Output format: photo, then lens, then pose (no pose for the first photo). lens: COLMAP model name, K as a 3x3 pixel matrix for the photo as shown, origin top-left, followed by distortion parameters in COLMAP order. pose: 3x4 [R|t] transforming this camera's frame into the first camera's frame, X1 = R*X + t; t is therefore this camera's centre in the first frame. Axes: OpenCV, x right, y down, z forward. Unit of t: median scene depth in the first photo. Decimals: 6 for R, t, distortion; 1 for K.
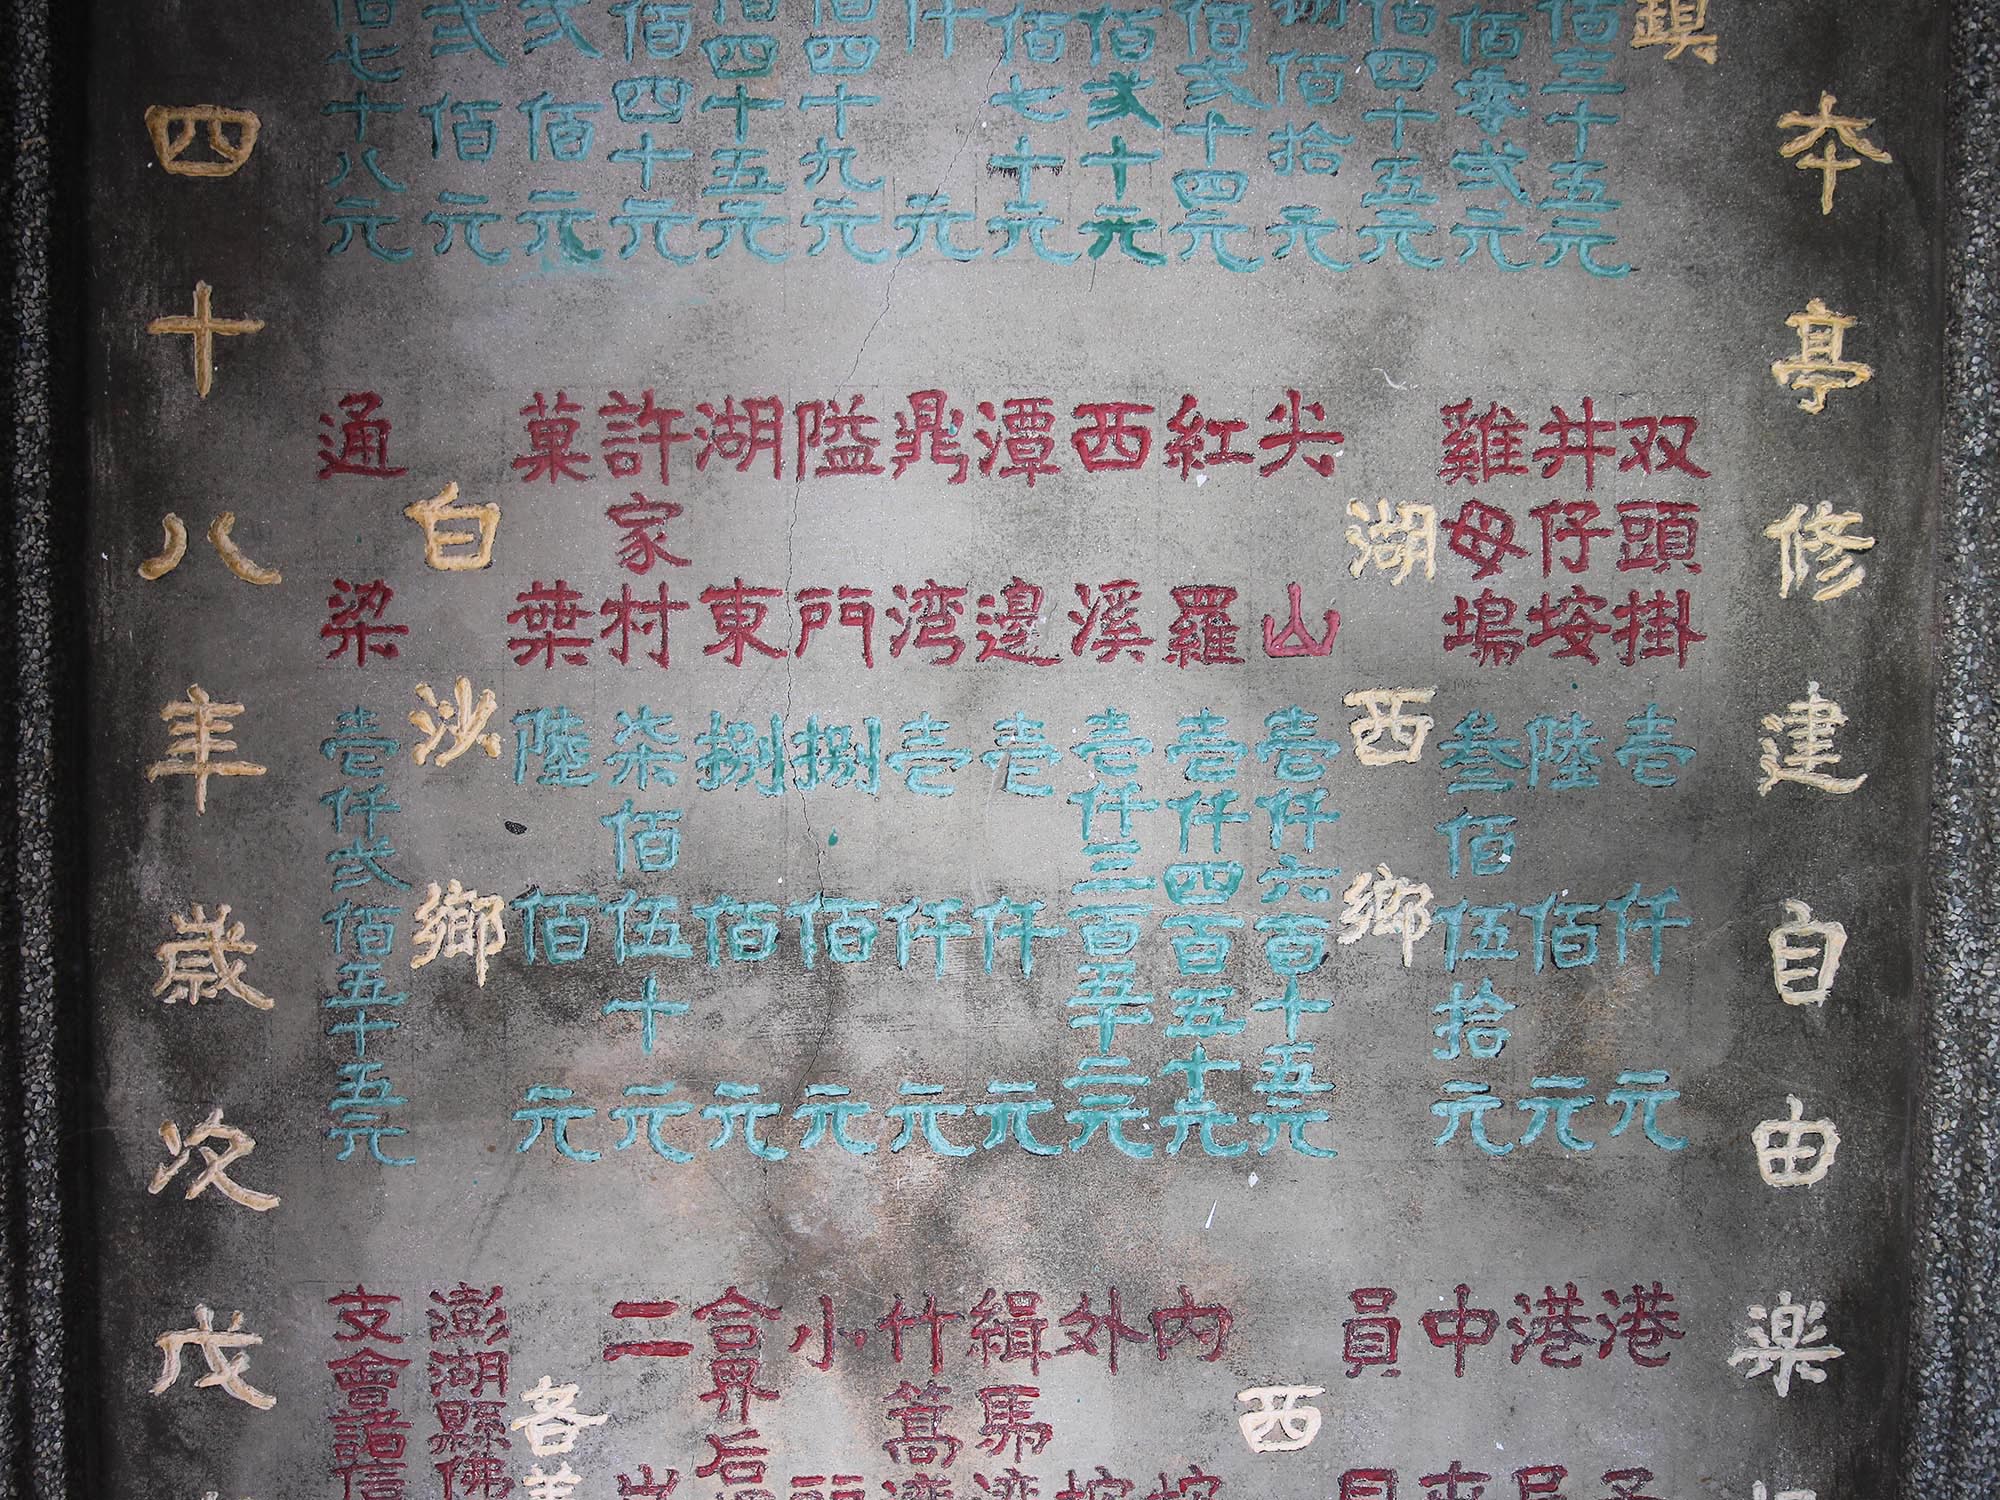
lens RADIAL K [[1096.5, 0, 1000.0], [0, 1096.5, 750.0], [0, 0, 1]] dist [0.002545, 0.016129]
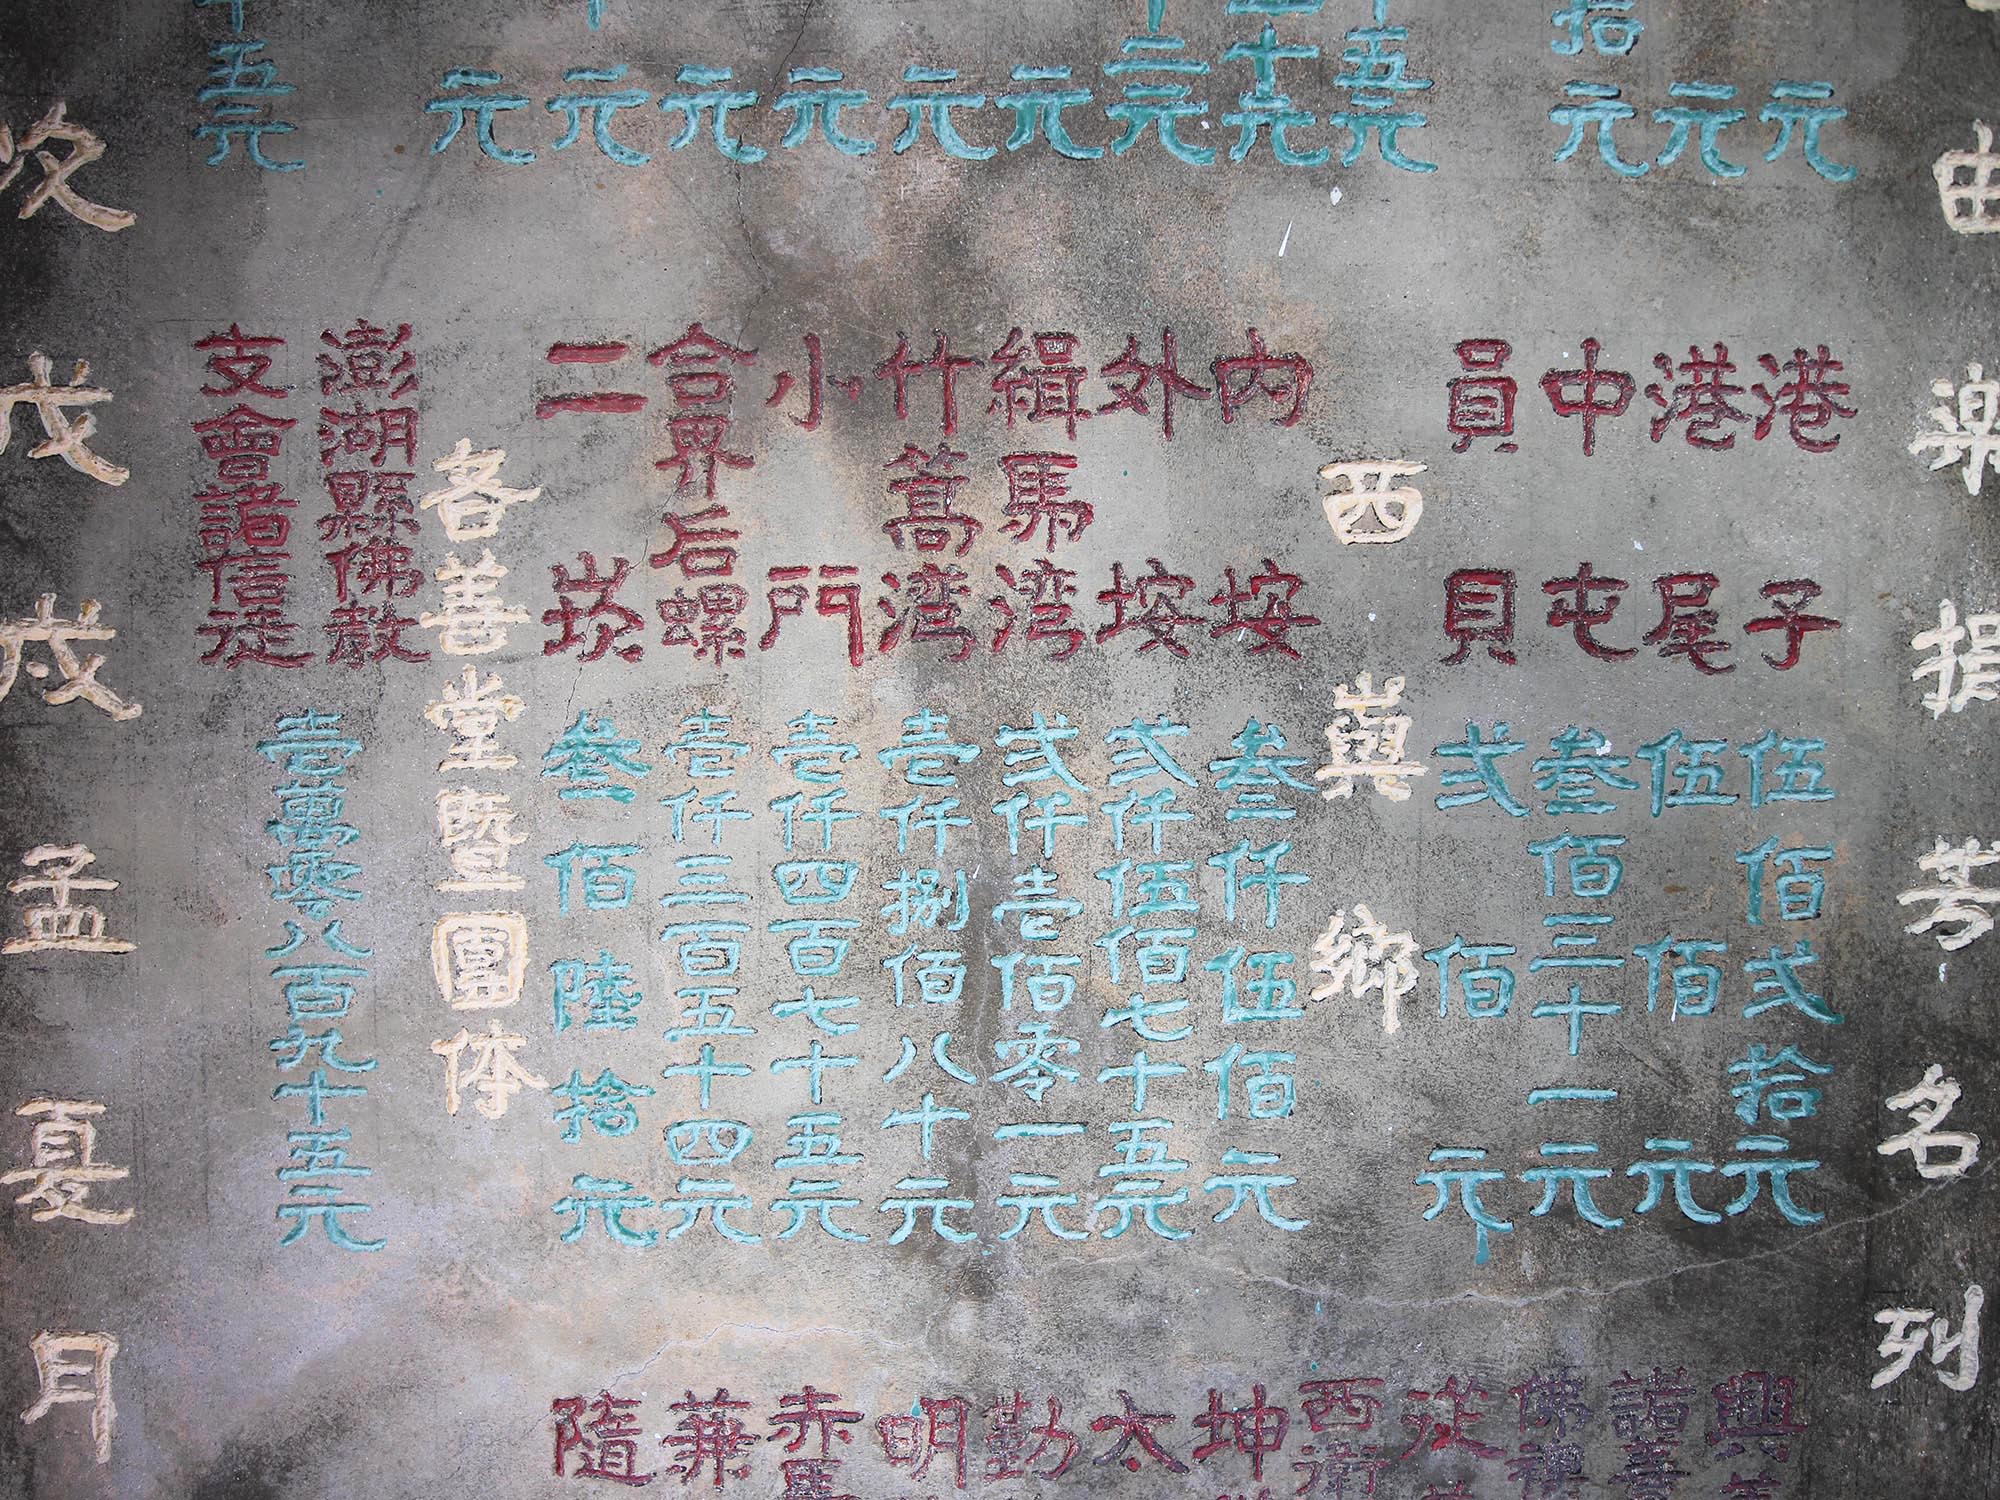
lens RADIAL K [[1061.1, 0, 1000.0], [0, 1061.1, 750.0], [0, 0, 1]] dist [-0.003390, 0.011515]
pose [[0.999925, -0.003603, 0.011723, -0.030521], [0.004258, 0.998406, -0.056283, 0.838665], [-0.011502, 0.056329, 0.998346, 0.233680]]
